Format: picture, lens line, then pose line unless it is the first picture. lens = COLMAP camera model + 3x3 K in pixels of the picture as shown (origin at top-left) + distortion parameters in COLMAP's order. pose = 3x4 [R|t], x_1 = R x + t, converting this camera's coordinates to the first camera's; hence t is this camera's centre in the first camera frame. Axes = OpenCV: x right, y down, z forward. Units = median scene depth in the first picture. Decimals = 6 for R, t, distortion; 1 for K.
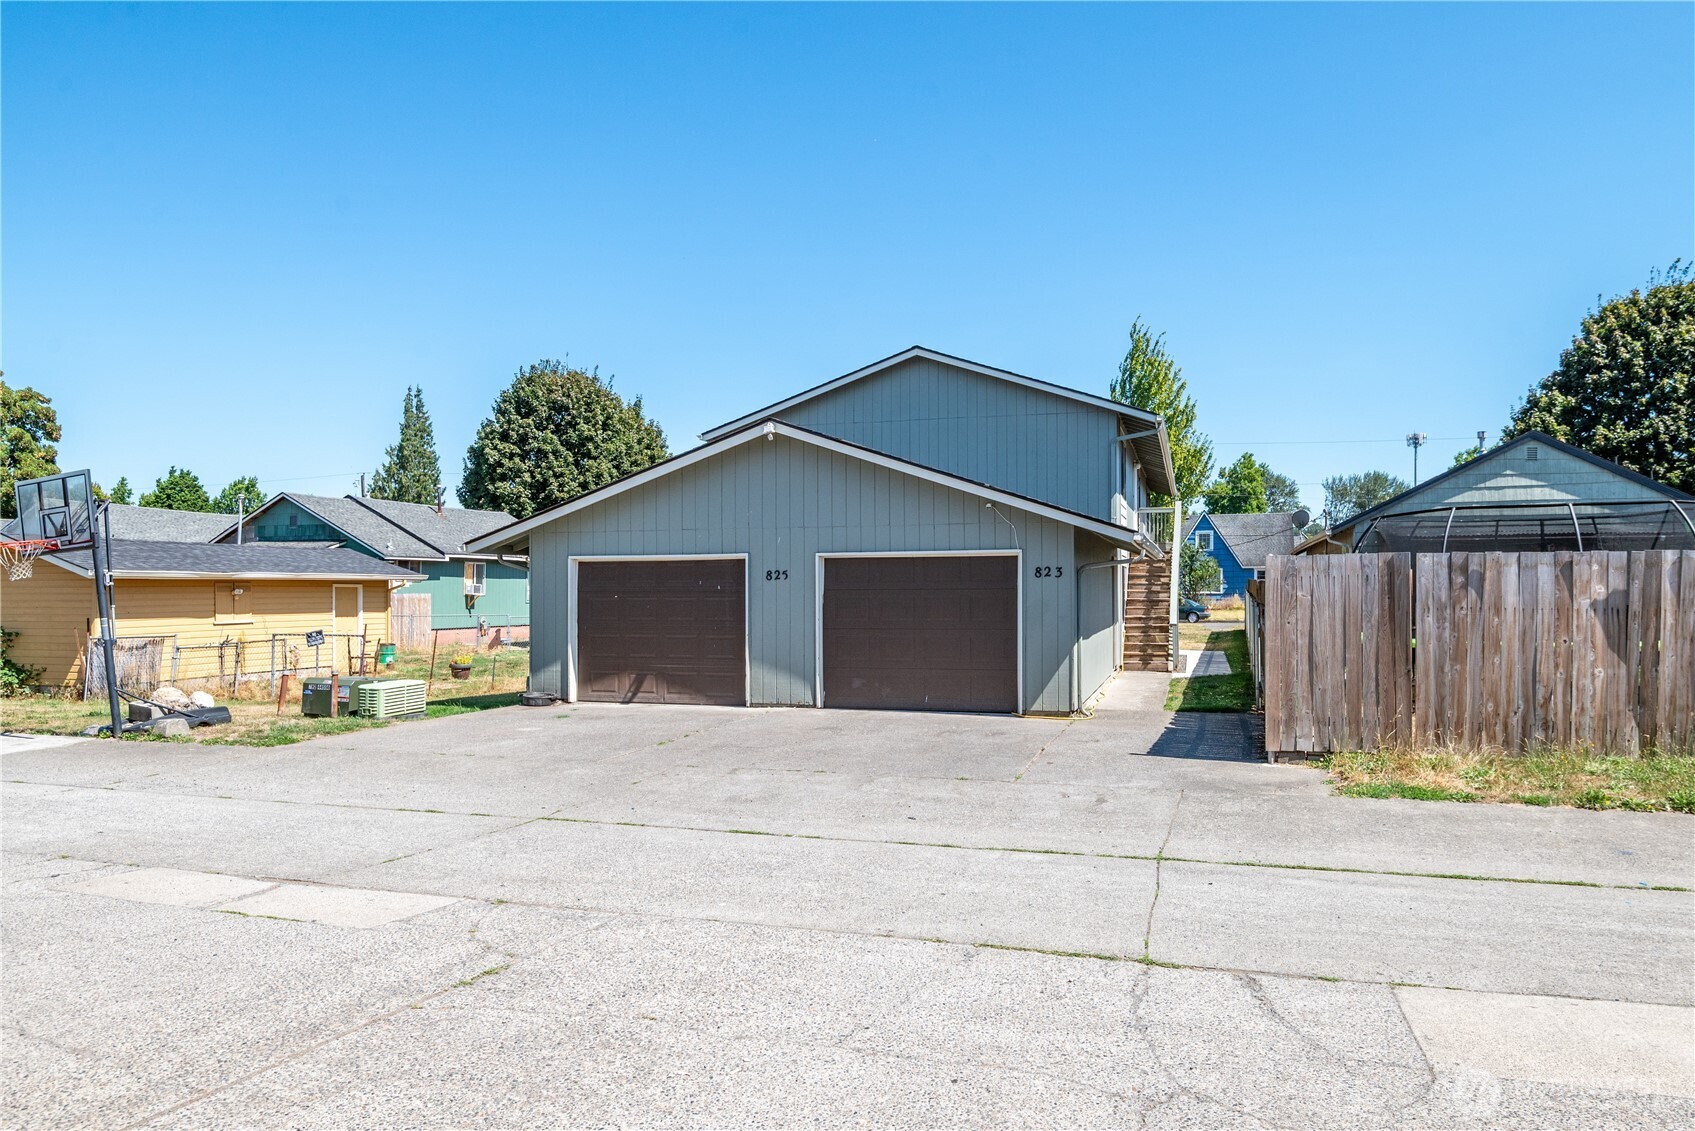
lens RADIAL K [[1095.3, 0, 888.3], [0, 1095.3, 598.9], [0, 0, 1]] dist [-0.001503, -0.019609]
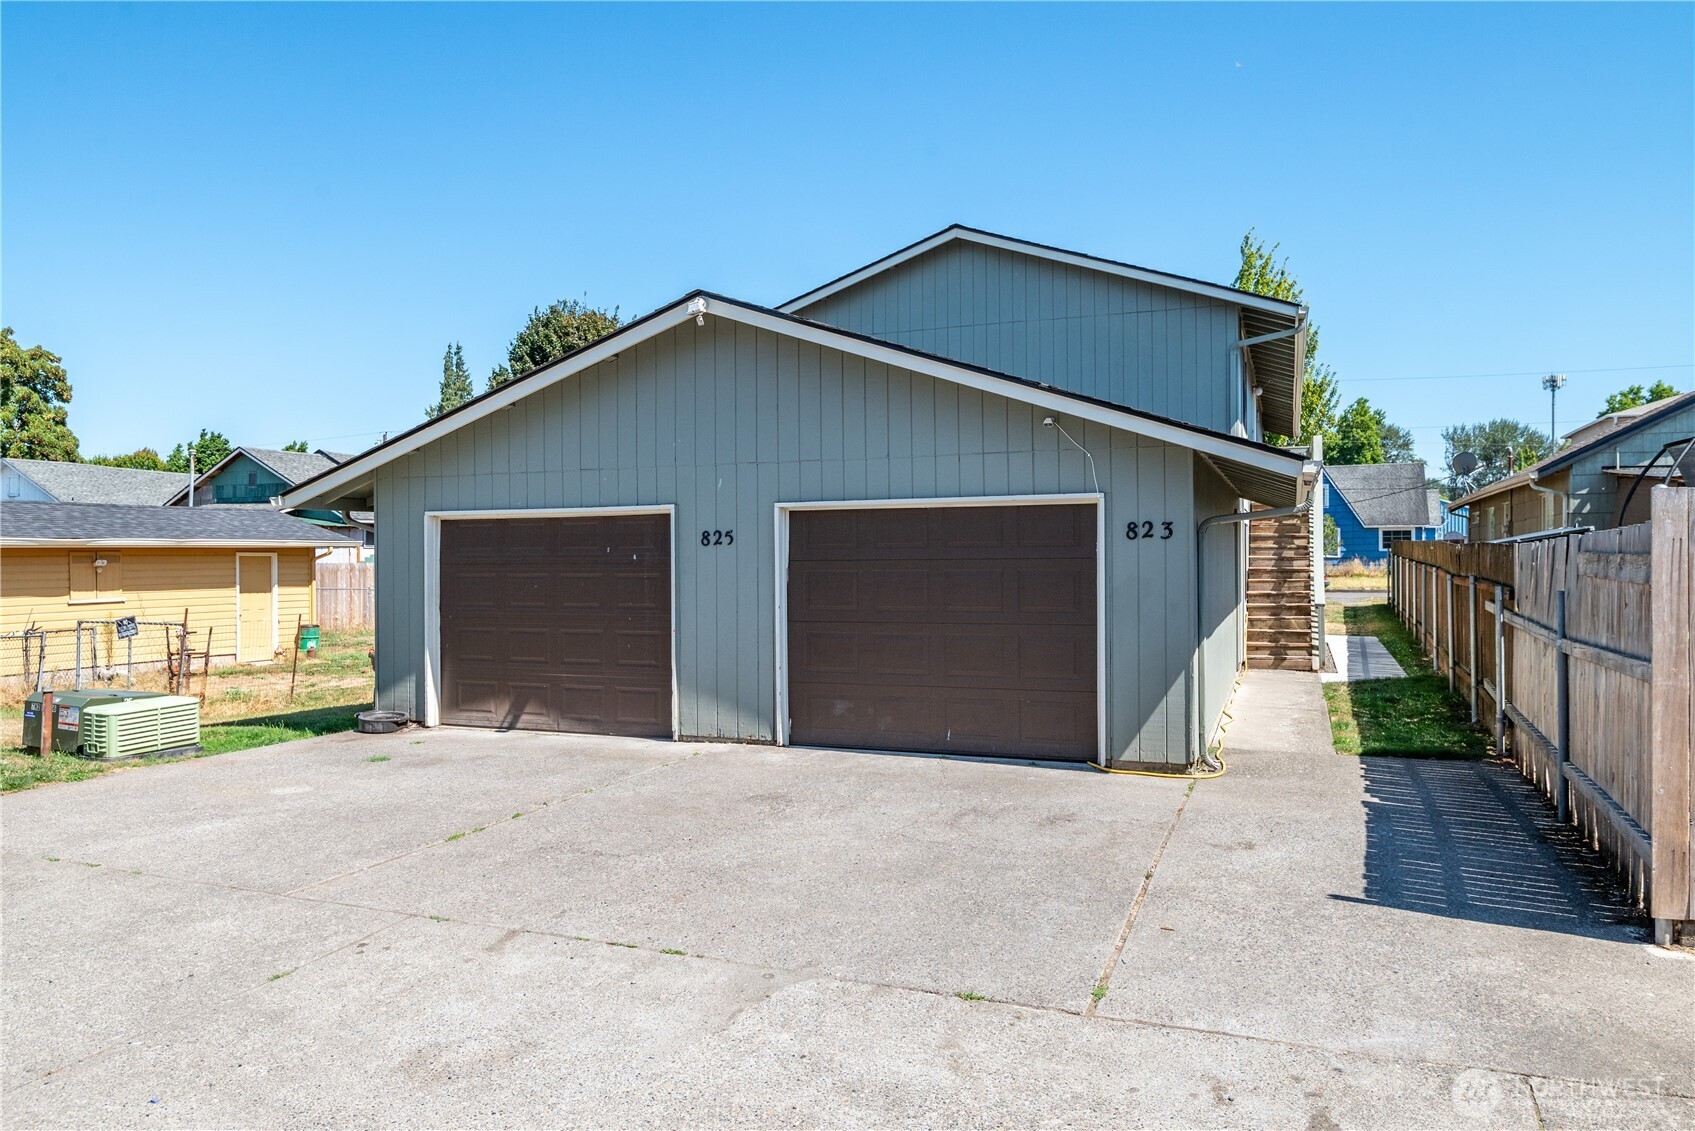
lens RADIAL K [[1148.2, 0, 841.4], [0, 1148.2, 566.0], [0, 0, 1]] dist [-0.008269, -0.009672]
pose [[0.994818, -0.003004, -0.101627, 0.024029], [0.003222, 0.999993, 0.001987, -0.003833], [0.101620, -0.002305, 0.994821, 0.203437]]
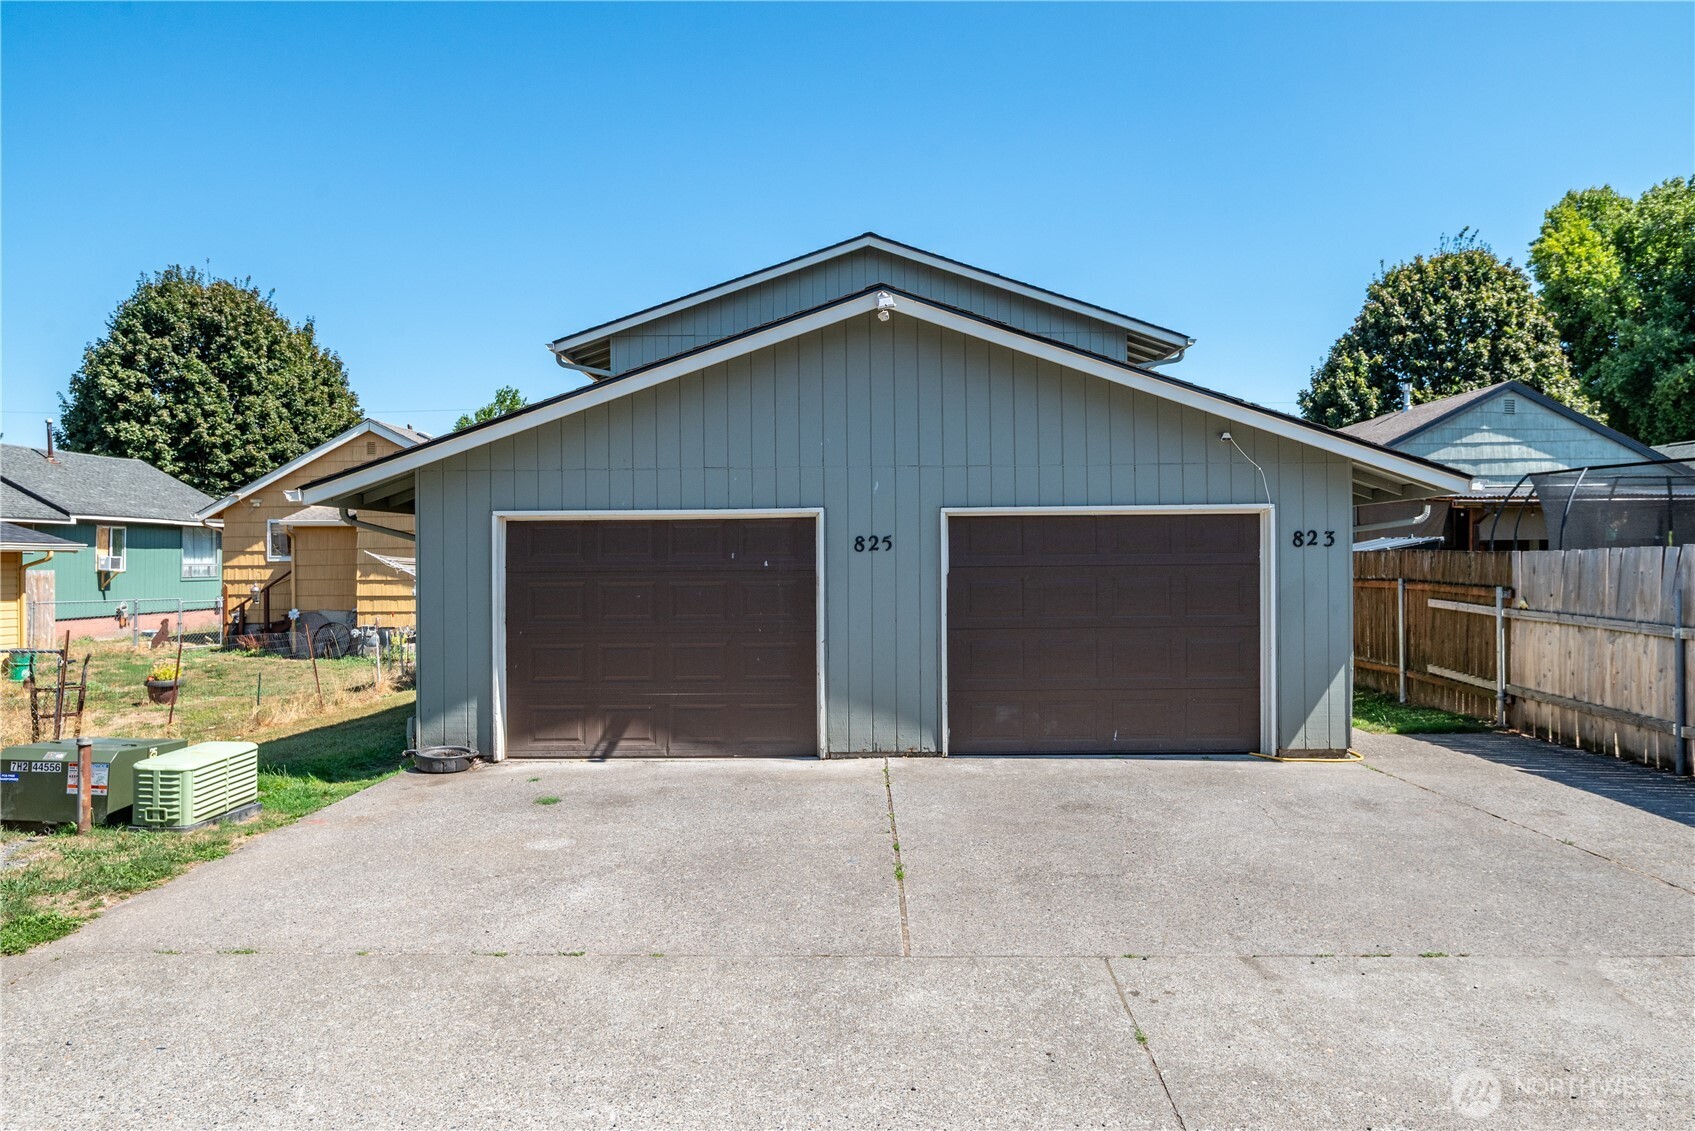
lens RADIAL K [[1148.2, 0, 841.4], [0, 1148.2, 566.0], [0, 0, 1]] dist [-0.008269, -0.009672]
pose [[0.965348, -0.005980, 0.260896, -0.174315], [0.006430, 0.999979, -0.000872, -0.005204], [-0.260886, 0.002520, 0.965366, 0.231308]]
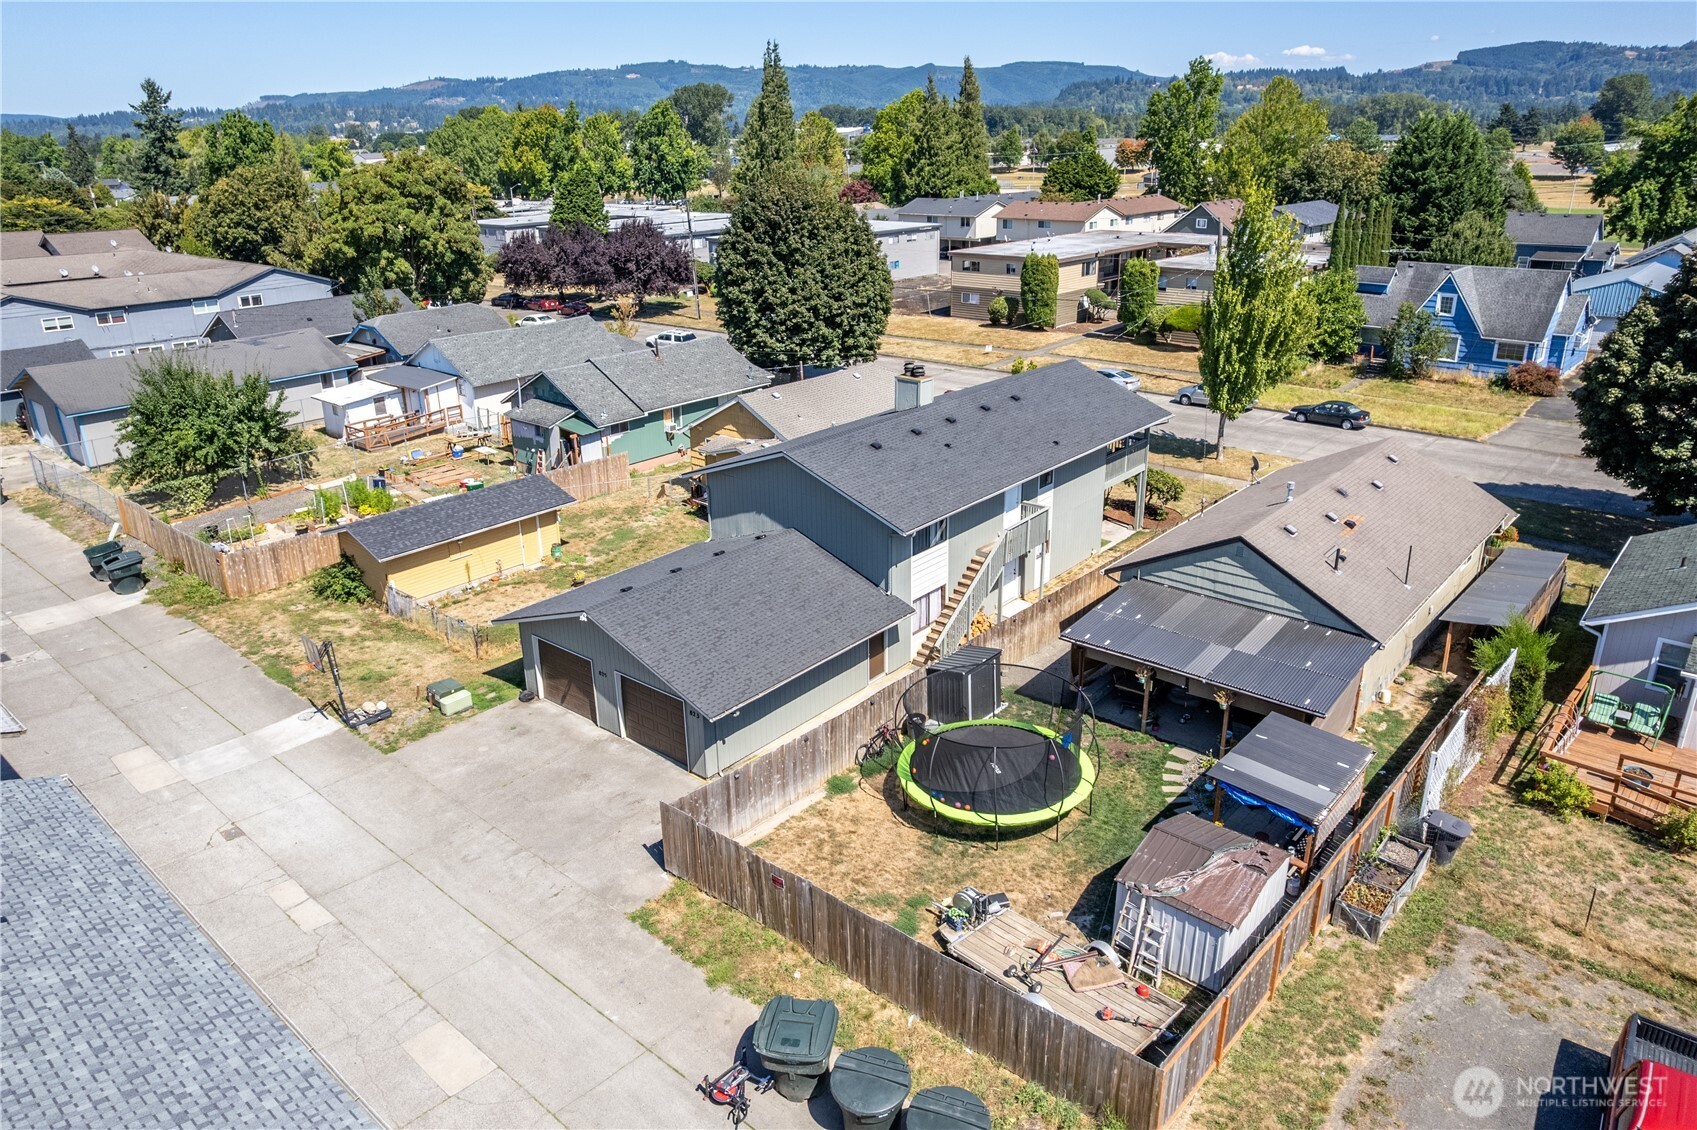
lens RADIAL K [[1115.2, 0, 856.1], [0, 1115.2, 573.6], [0, 0, 1]] dist [-0.061236, 0.039011]
pose [[0.915282, 0.140582, -0.377485, 0.637318], [0.007913, 0.930667, 0.365782, -0.563201], [0.402735, -0.337780, 0.850711, -0.273717]]
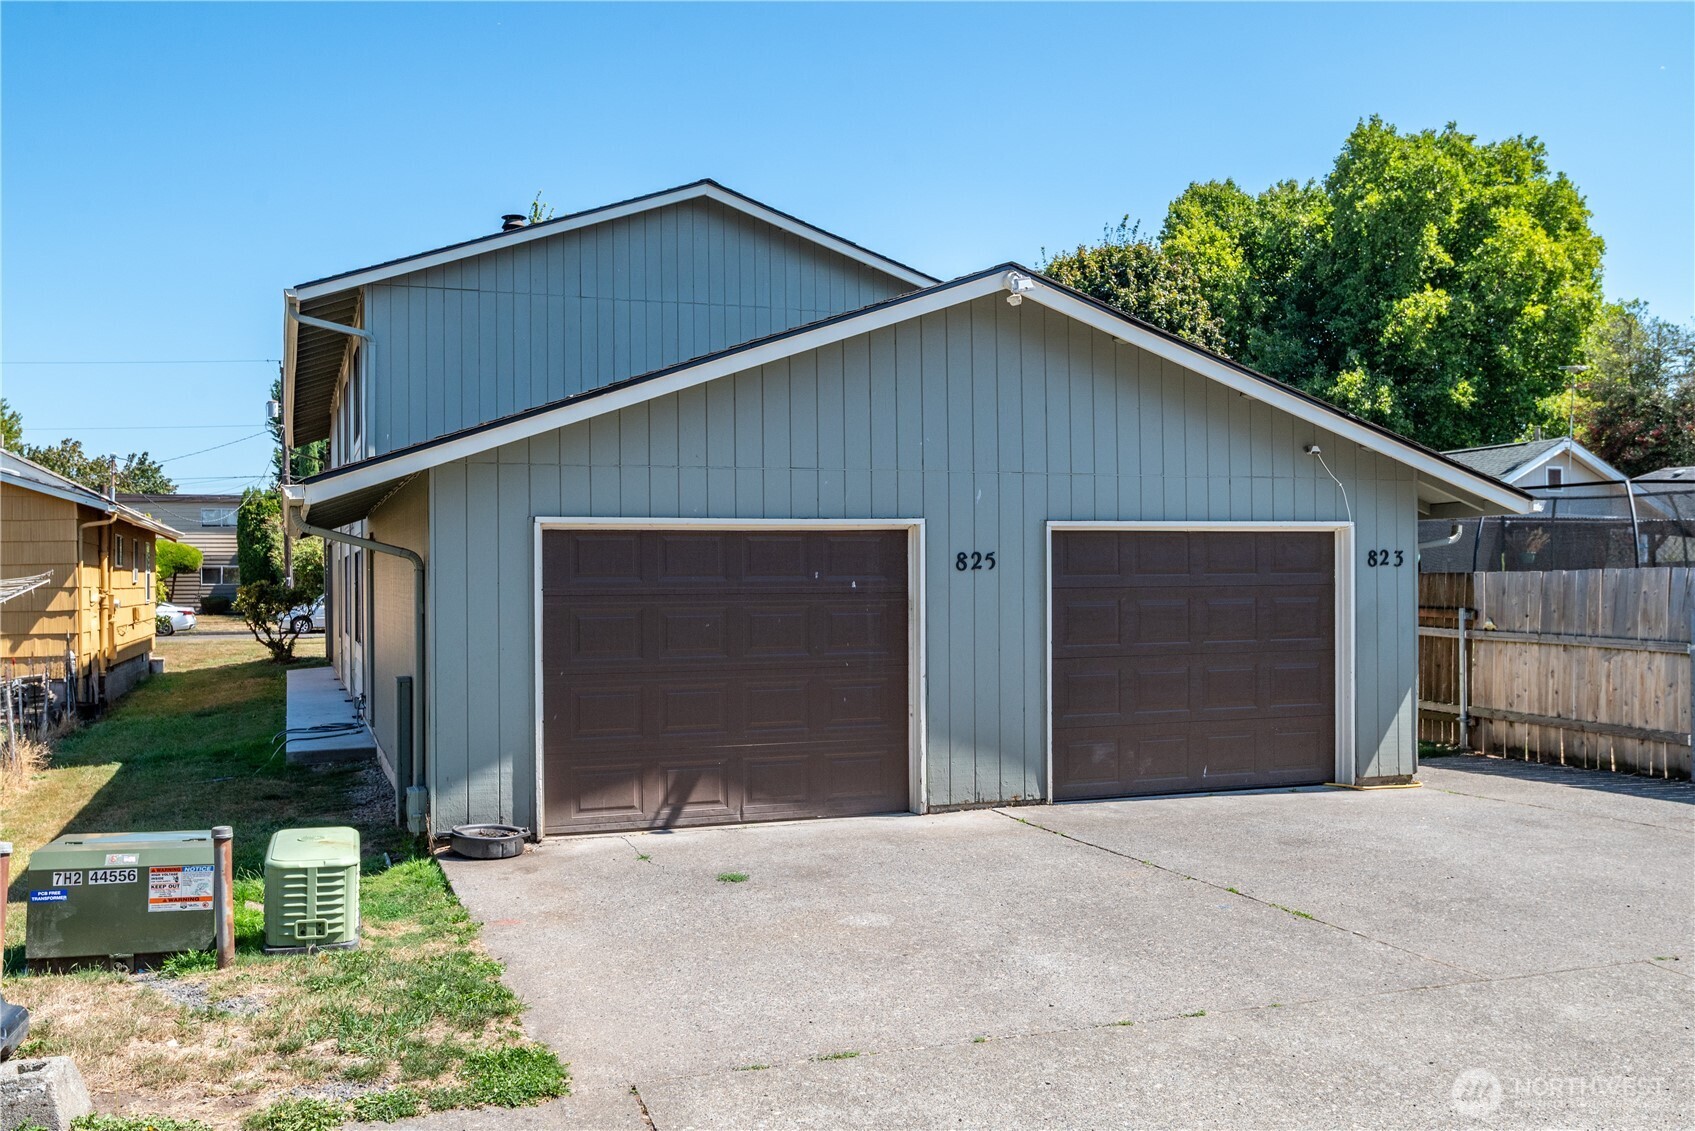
lens RADIAL K [[1456.3, 0, 802.1], [0, 1456.3, 586.8], [0, 0, 1]] dist [-0.003223, -0.007598]
pose [[0.815373, -0.006082, 0.578904, -0.351886], [0.008905, 0.999958, -0.002037, -0.005224], [-0.578868, 0.006817, 0.815393, 0.286213]]
